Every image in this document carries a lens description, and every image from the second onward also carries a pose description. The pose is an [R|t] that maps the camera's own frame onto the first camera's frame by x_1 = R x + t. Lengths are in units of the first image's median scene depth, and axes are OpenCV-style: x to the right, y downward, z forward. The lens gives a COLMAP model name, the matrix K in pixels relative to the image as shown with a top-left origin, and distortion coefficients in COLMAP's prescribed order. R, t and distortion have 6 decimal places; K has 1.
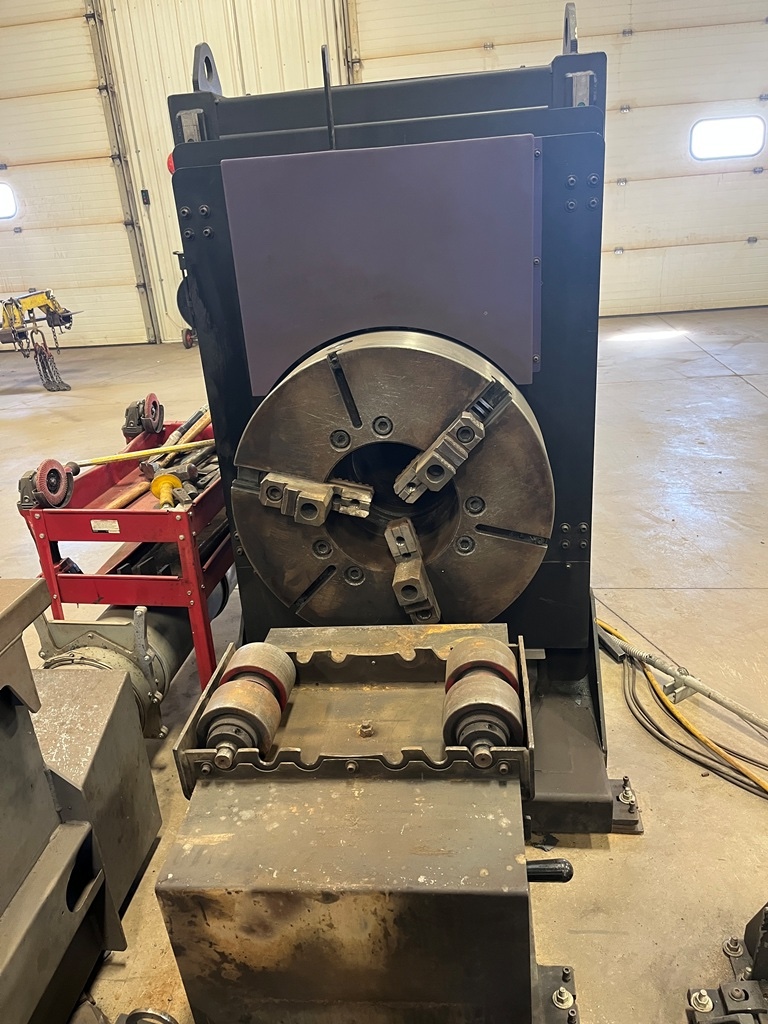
lens RADIAL K [[784.4, 0, 385.1], [0, 784.4, 511.4], [0, 0, 1]] dist [0.056075, -0.070844]
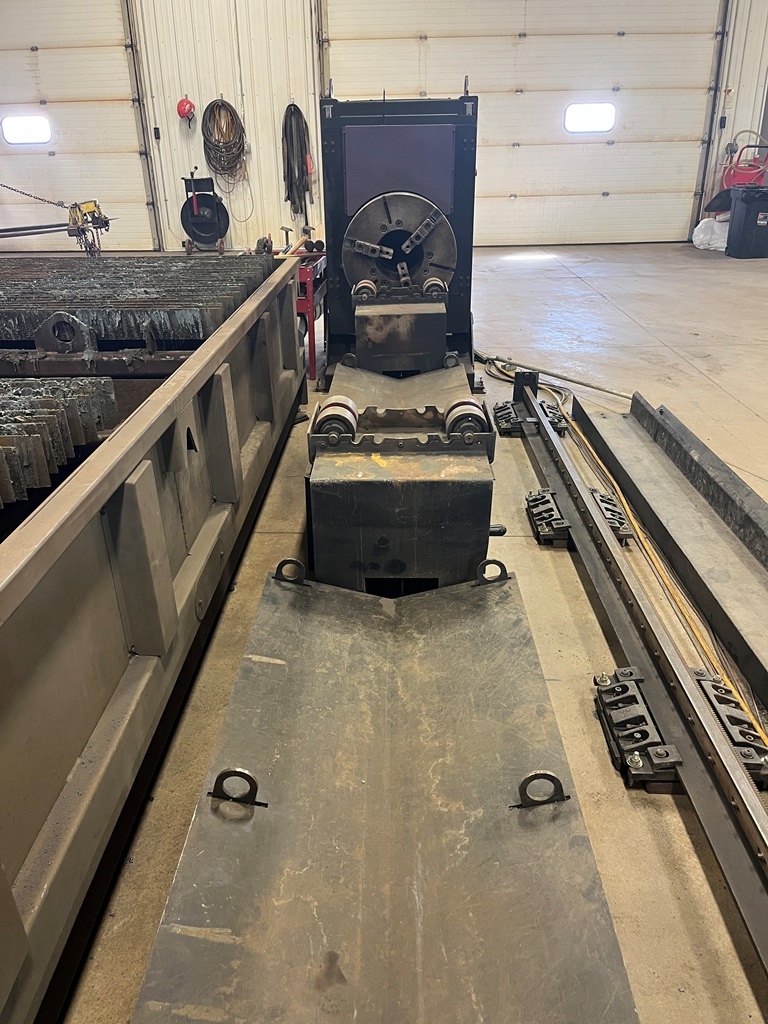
lens RADIAL K [[784.4, 0, 382.2], [0, 784.4, 513.5], [0, 0, 1]] dist [0.056075, -0.070844]
pose [[0.994230, 0.014357, 0.106300, -0.073926], [-0.019893, 0.998490, 0.051197, 0.167081], [-0.105405, -0.053016, 0.993015, -0.399944]]
